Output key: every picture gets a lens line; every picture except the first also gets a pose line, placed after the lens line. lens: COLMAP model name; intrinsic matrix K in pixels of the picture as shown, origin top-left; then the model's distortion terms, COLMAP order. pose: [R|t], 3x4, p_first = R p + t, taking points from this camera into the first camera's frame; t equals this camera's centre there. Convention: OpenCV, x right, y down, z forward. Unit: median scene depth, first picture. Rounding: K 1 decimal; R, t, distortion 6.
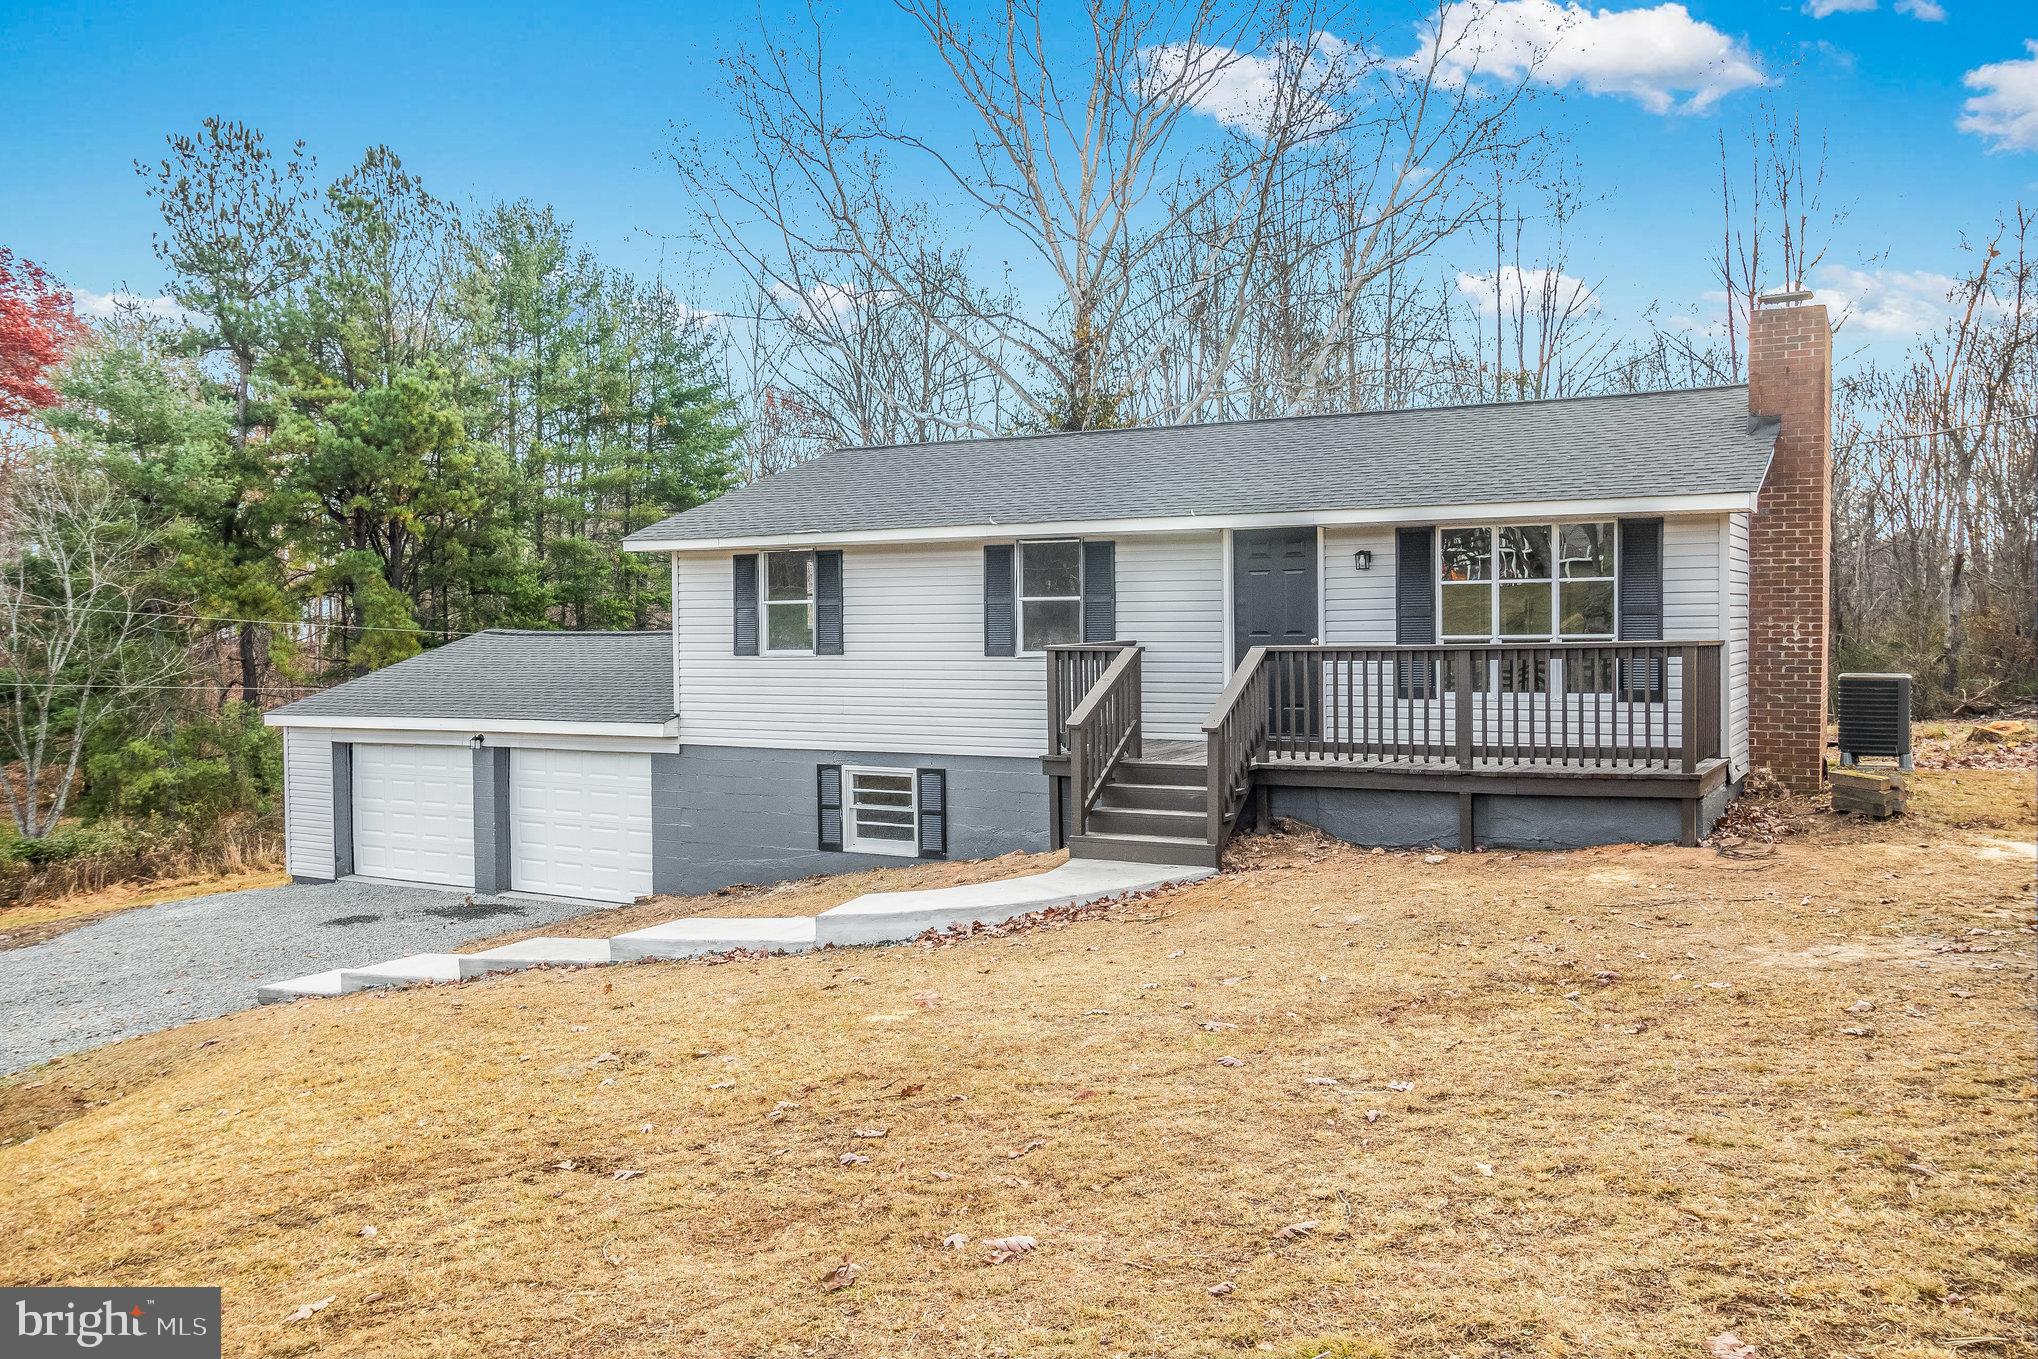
lens RADIAL K [[1587.6, 0, 1008.3], [0, 1587.6, 655.0], [0, 0, 1]] dist [0.002974, 0.000861]
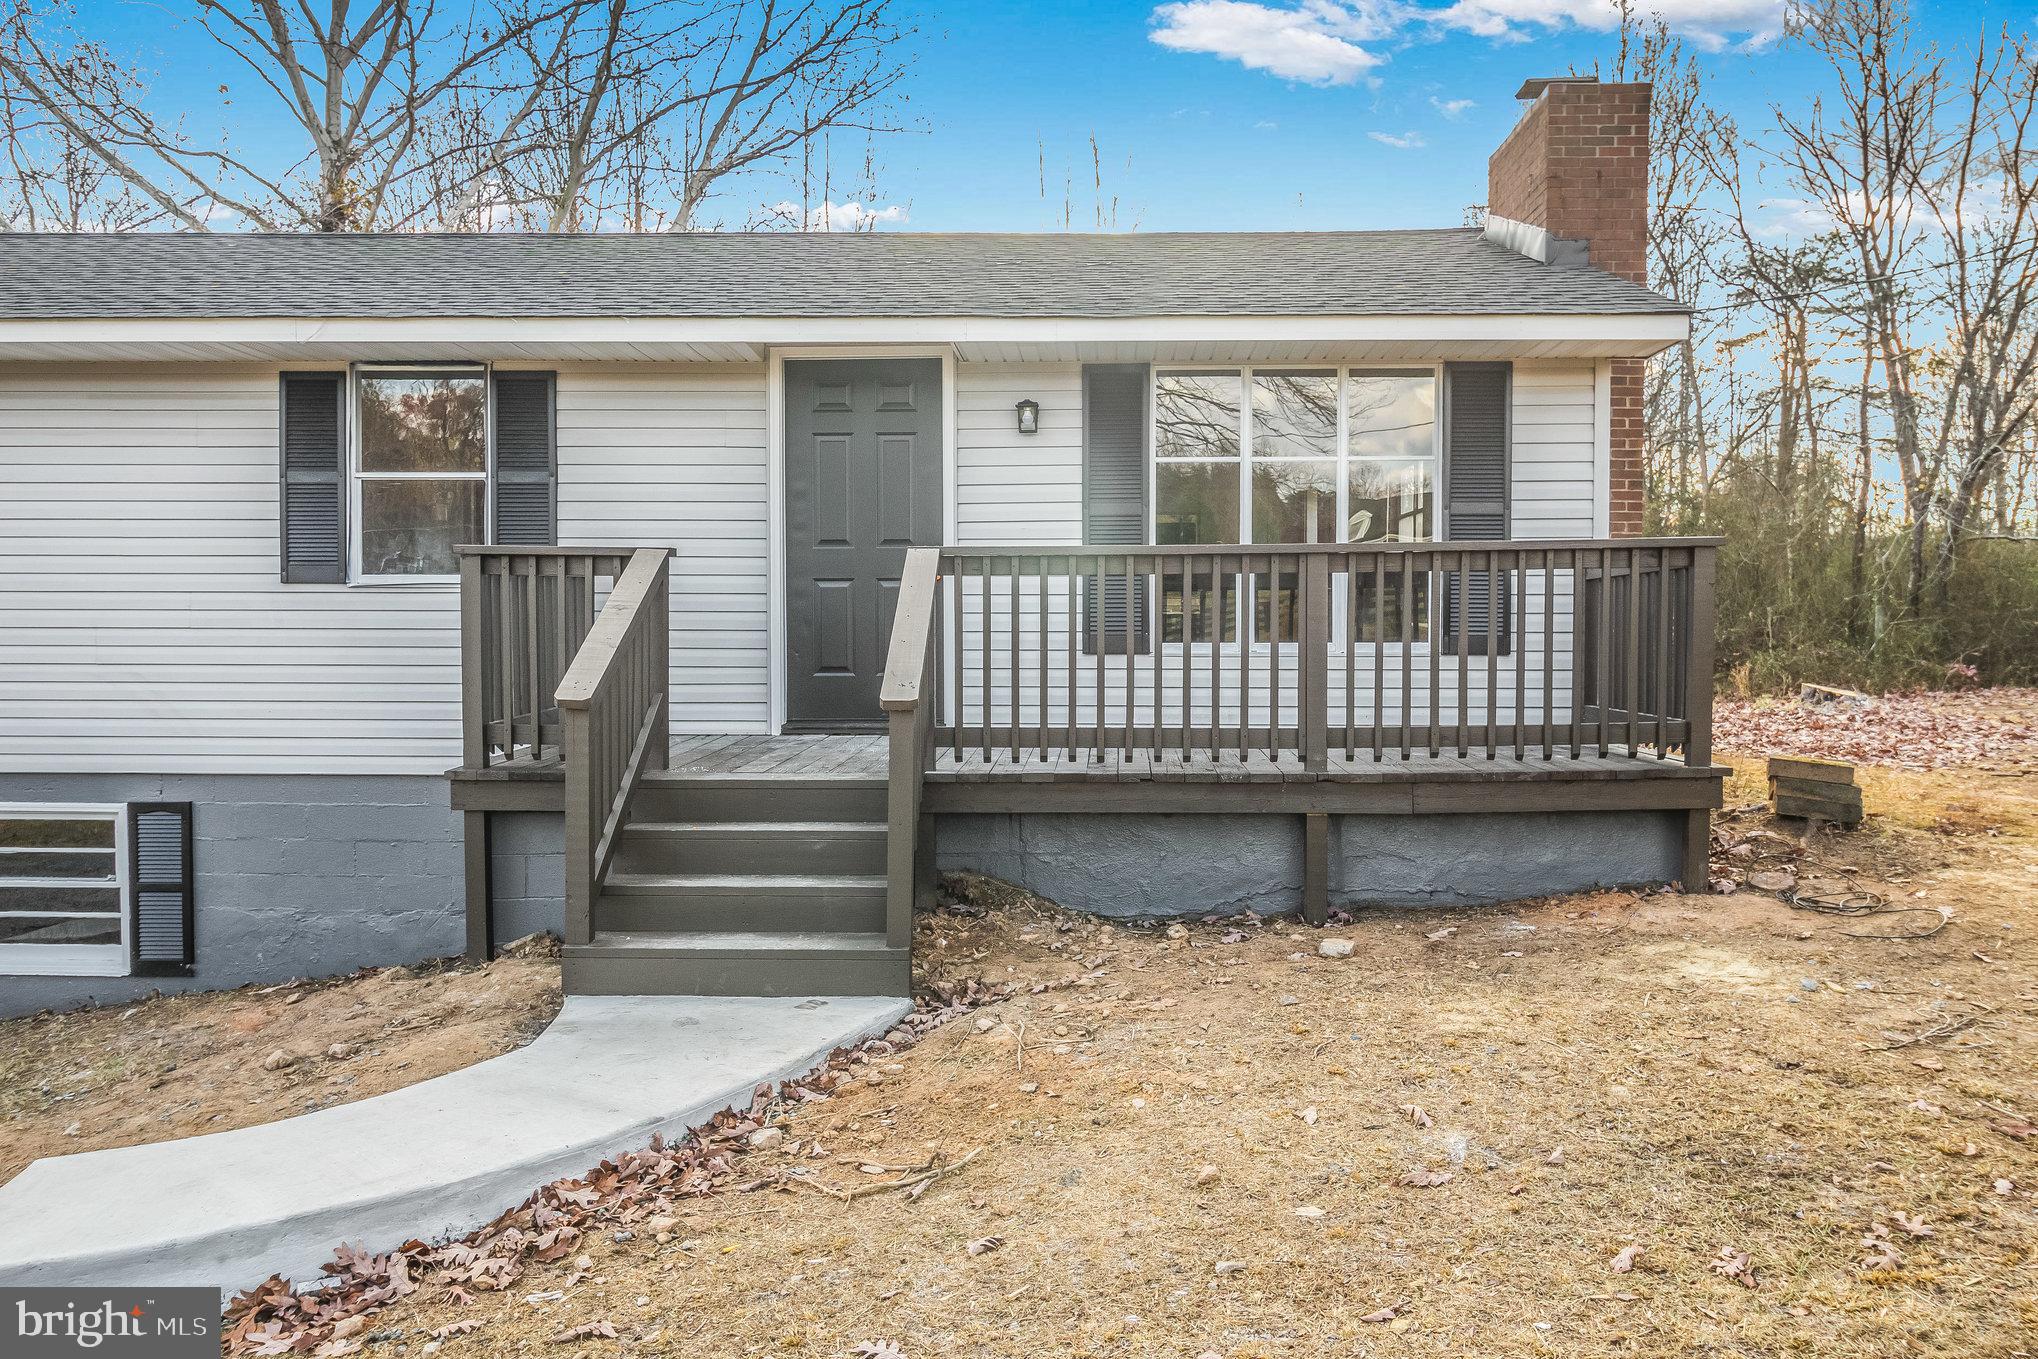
lens RADIAL K [[1587.6, 0, 1008.3], [0, 1587.6, 655.0], [0, 0, 1]] dist [0.002974, 0.000861]
pose [[0.883689, 0.001590, 0.468072, -0.056857], [-0.001661, 0.999999, -0.000261, 0.028684], [-0.468072, -0.000547, 0.883690, 0.505104]]
